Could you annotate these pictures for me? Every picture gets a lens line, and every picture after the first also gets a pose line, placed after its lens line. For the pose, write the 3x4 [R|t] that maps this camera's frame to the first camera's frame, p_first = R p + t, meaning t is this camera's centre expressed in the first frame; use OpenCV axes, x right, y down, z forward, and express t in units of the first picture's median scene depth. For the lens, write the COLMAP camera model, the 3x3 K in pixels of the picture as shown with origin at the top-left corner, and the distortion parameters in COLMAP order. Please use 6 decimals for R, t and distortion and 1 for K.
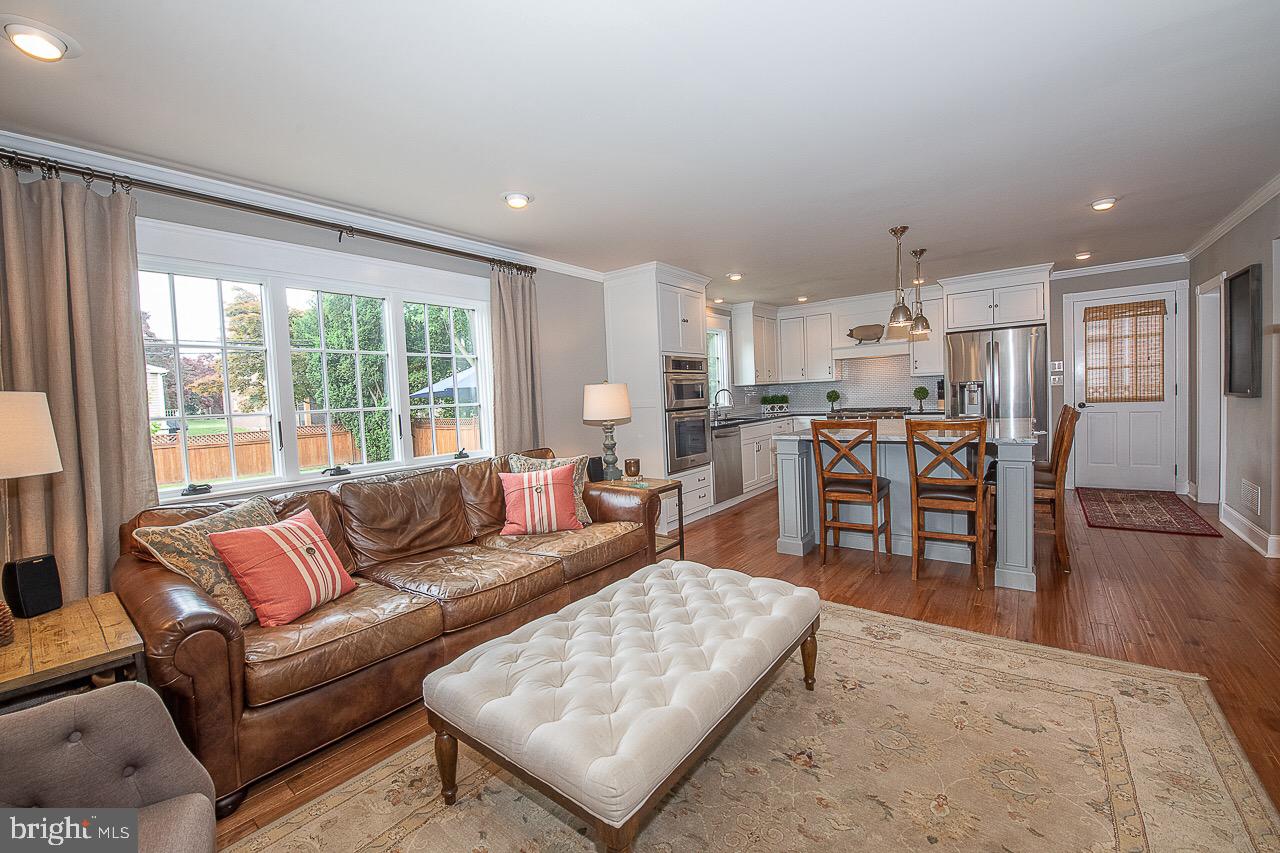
lens RADIAL K [[509.3, 0, 642.7], [0, 509.3, 419.7], [0, 0, 1]] dist [-0.021969, -0.000316]
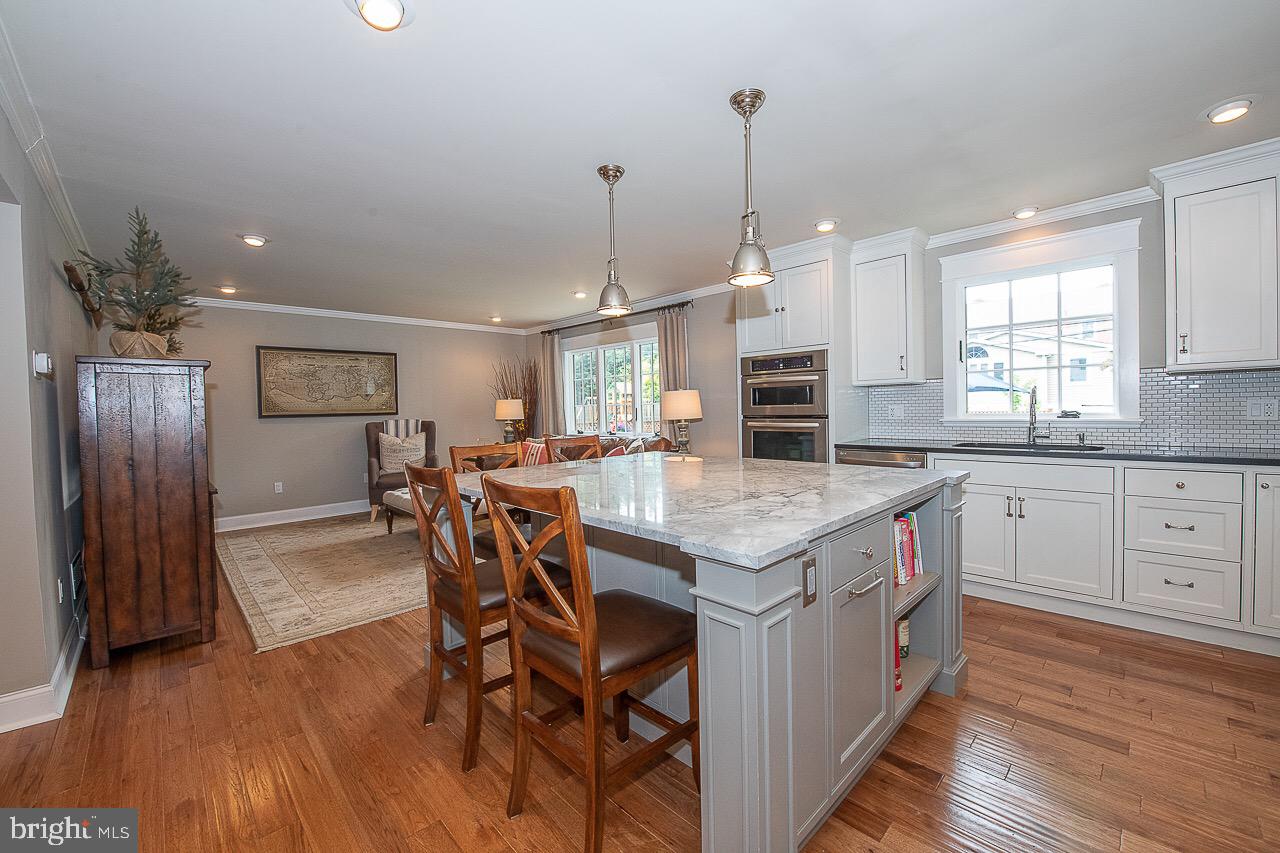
lens RADIAL K [[509.3, 0, 642.7], [0, 509.3, 419.7], [0, 0, 1]] dist [-0.021969, -0.000316]
pose [[-0.134911, 0.066224, -0.988642, 1.038281], [-0.018978, 0.997408, 0.069401, -0.078575], [0.990676, 0.028126, -0.133305, 0.994252]]
